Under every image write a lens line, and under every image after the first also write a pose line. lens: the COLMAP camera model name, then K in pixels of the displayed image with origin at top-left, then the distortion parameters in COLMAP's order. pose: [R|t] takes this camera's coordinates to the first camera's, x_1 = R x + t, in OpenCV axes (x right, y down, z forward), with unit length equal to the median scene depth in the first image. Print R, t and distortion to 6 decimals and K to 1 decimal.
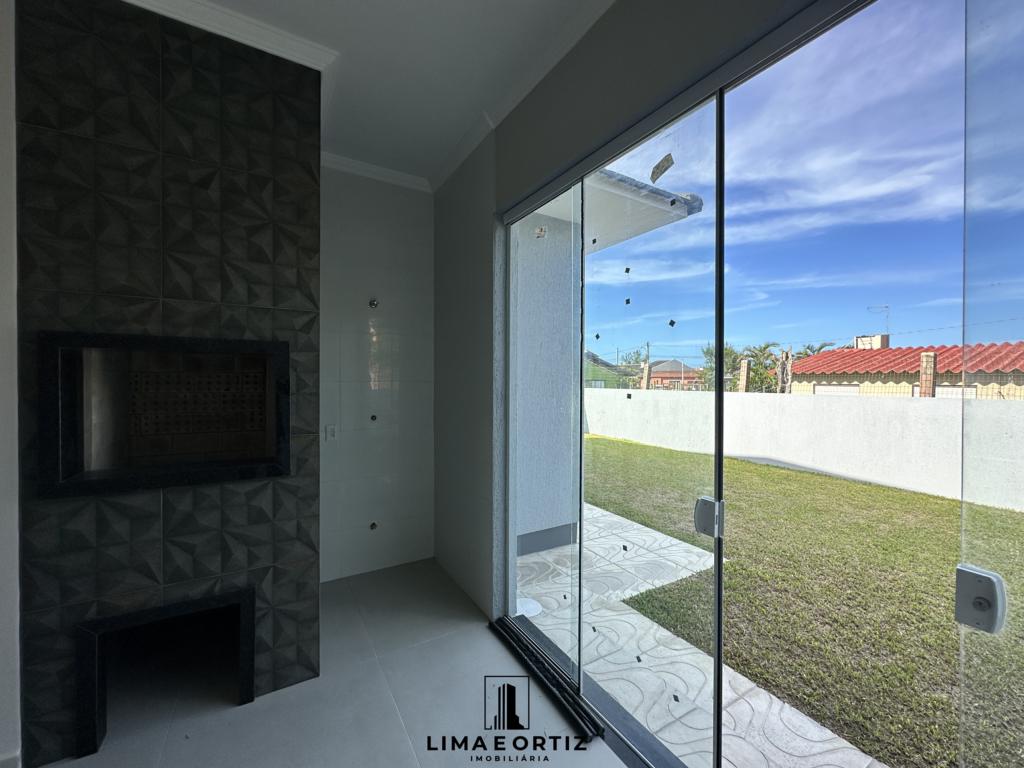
lens RADIAL K [[409.1, 0, 512.5], [0, 409.1, 382.3], [0, 0, 1]] dist [-0.004581, 0.001248]
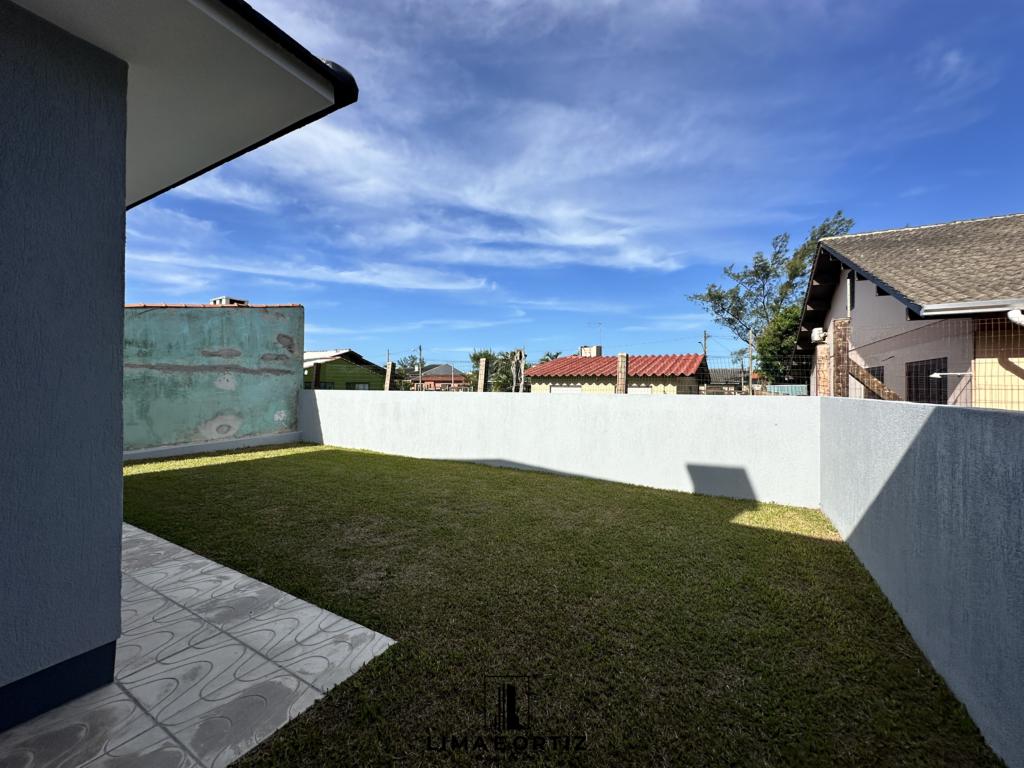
lens RADIAL K [[403.1, 0, 512.0], [0, 403.1, 361.8], [0, 0, 1]] dist [0.000871, 0.000313]
pose [[0.868302, 0.028471, 0.495218, 0.101192], [0.002572, 0.998080, -0.061890, 0.008263], [-0.496029, 0.055013, 0.866561, 0.091143]]
